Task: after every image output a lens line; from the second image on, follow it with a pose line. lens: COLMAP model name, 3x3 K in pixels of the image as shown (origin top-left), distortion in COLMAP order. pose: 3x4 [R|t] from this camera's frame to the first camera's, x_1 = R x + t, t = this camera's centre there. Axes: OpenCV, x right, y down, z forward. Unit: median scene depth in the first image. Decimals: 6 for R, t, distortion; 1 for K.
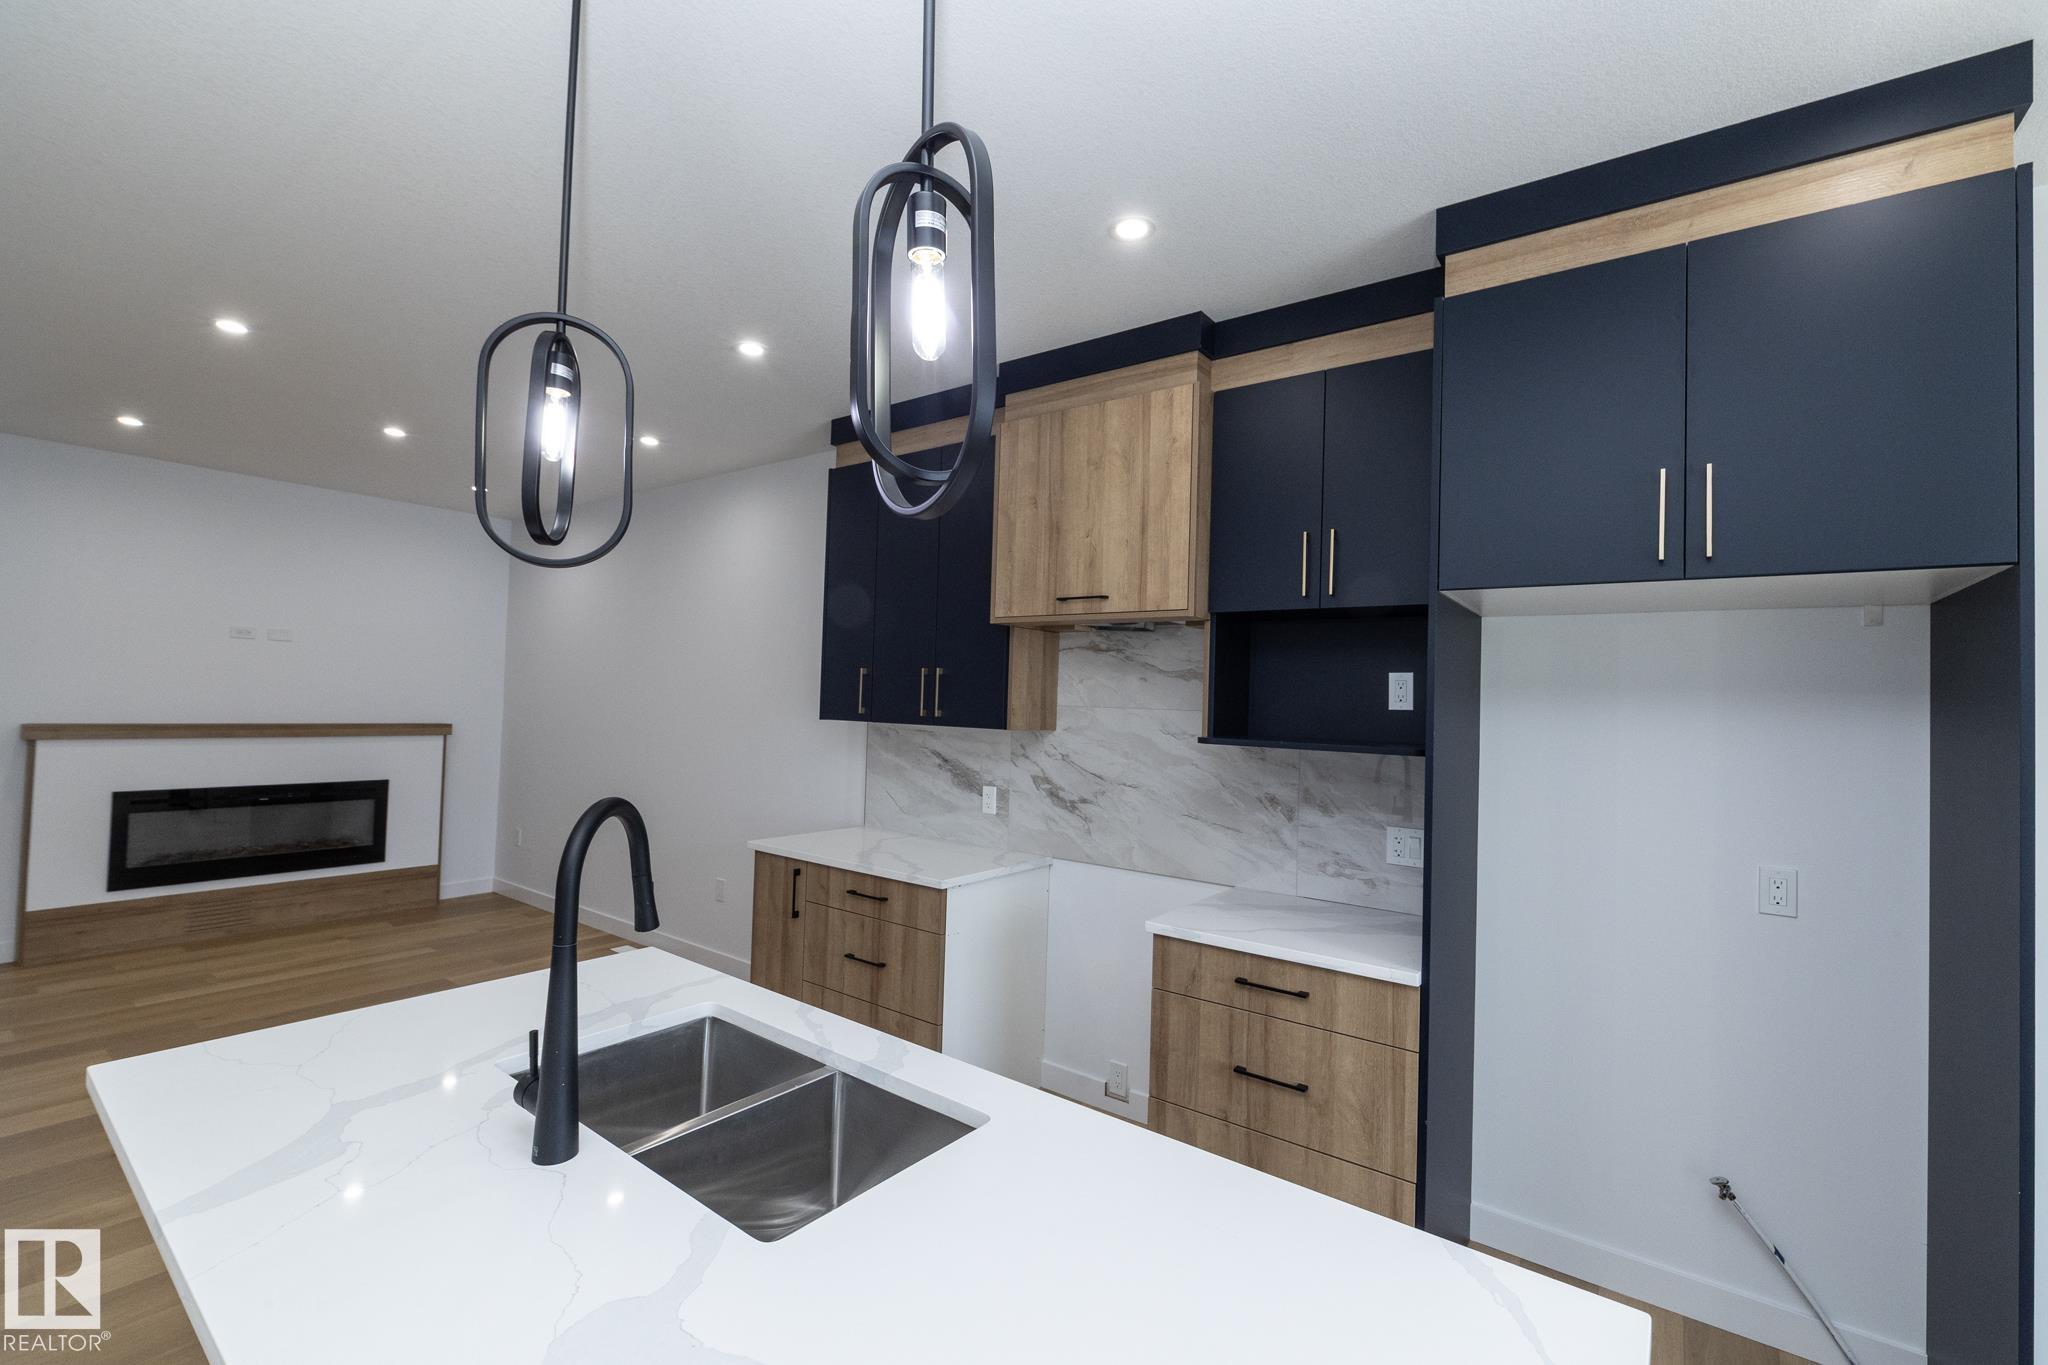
lens RADIAL K [[864.7, 0, 1022.9], [0, 864.7, 679.5], [0, 0, 1]] dist [-0.001951, -0.000419]
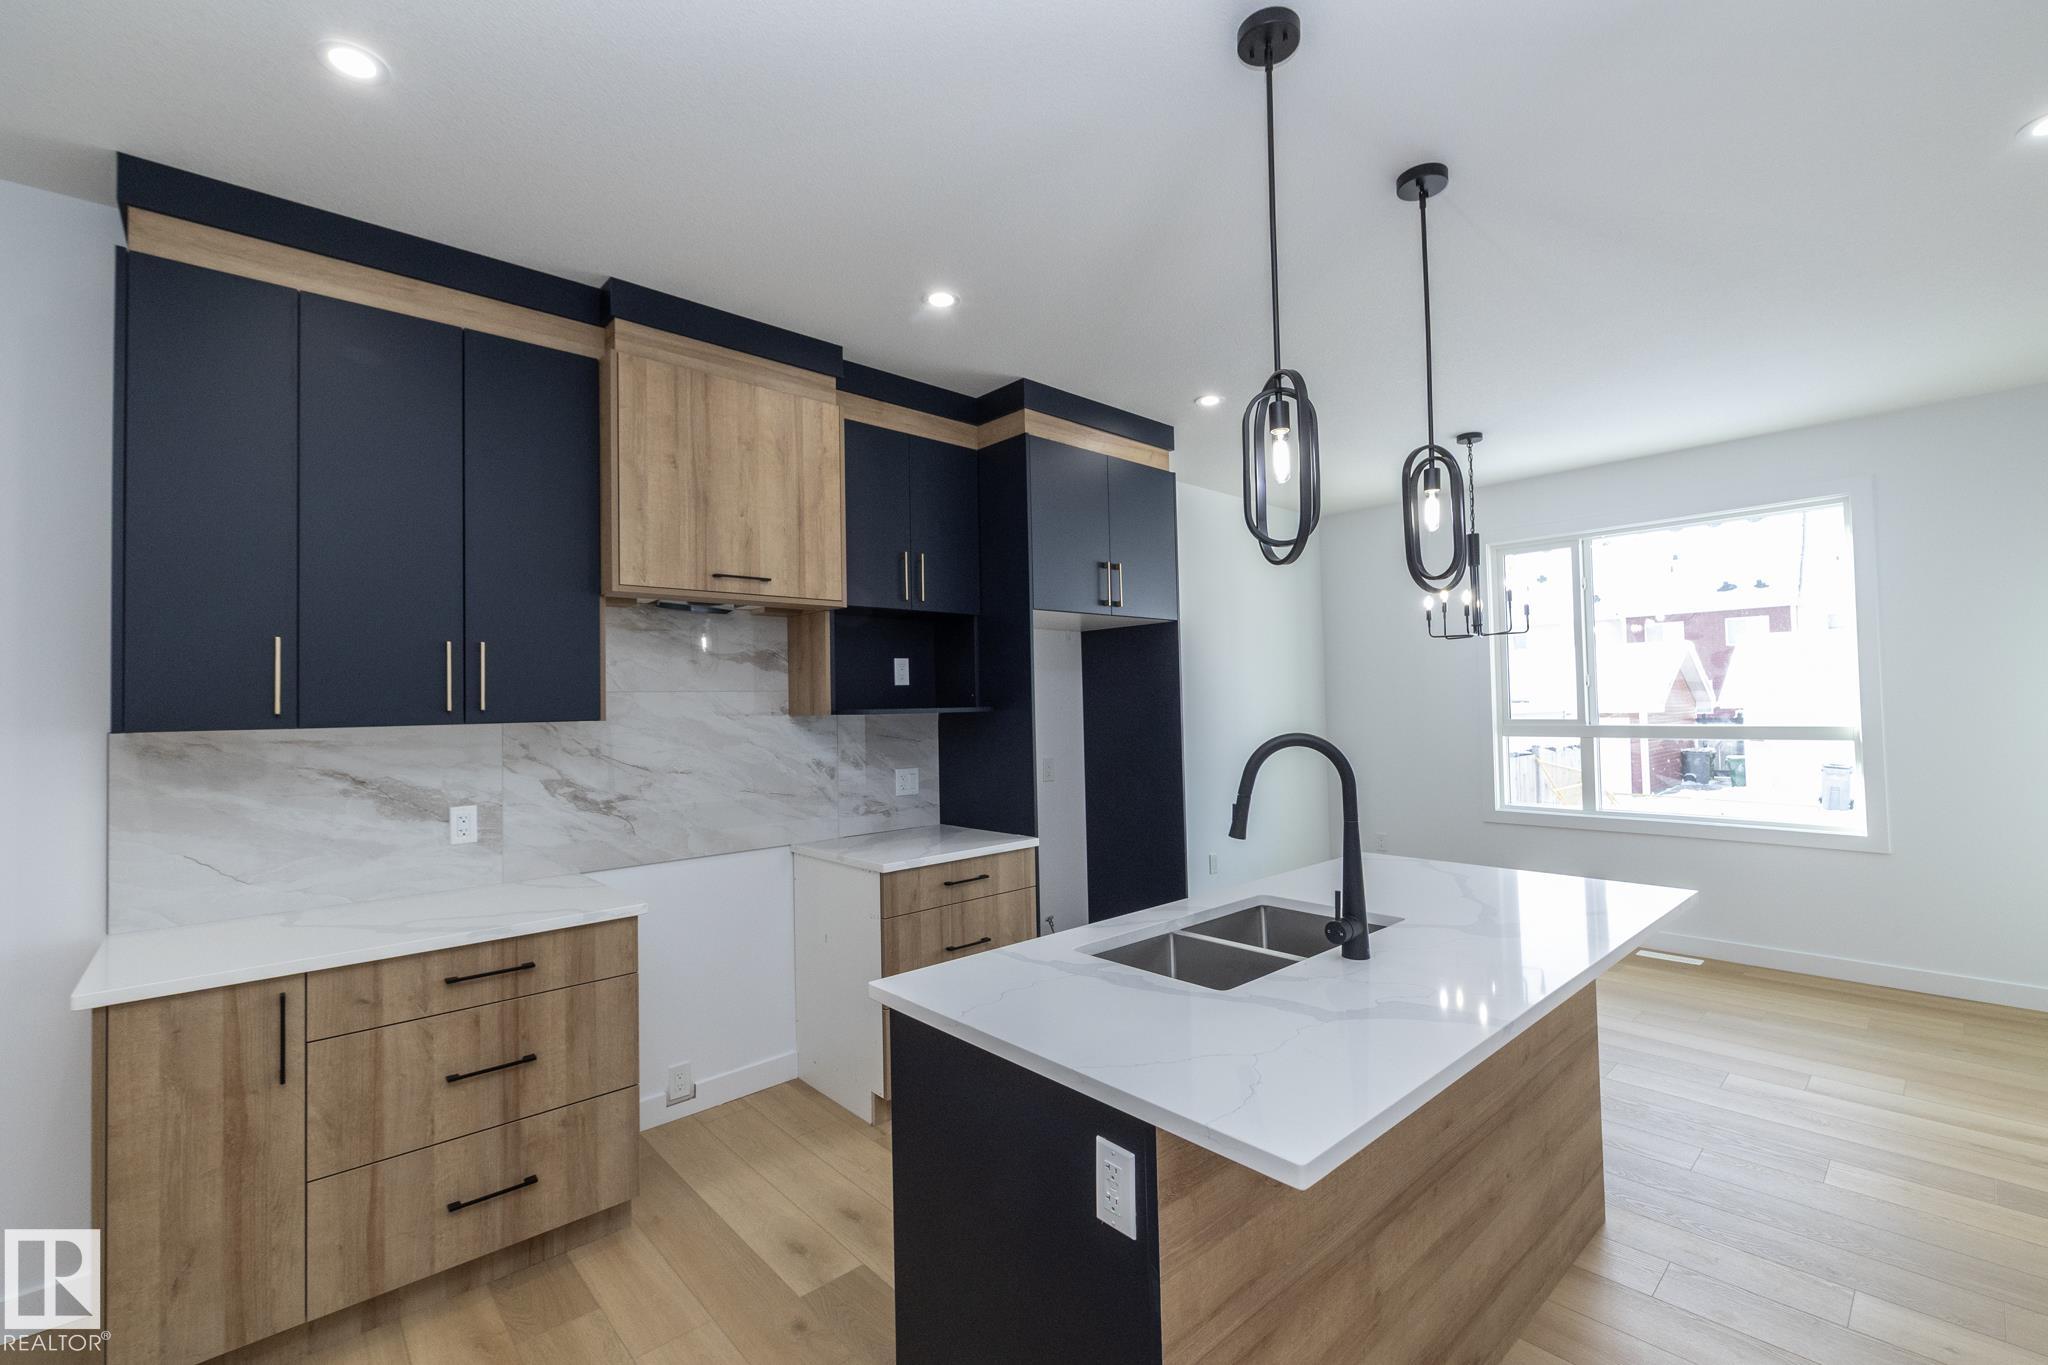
lens RADIAL K [[864.7, 0, 1036.3], [0, 864.7, 679.9], [0, 0, 1]] dist [-0.001951, -0.000419]
pose [[0.181747, -0.008552, 0.983308, -0.679830], [0.000328, 0.999963, 0.008636, 0.011089], [-0.983345, -0.001247, 0.181743, 0.399091]]
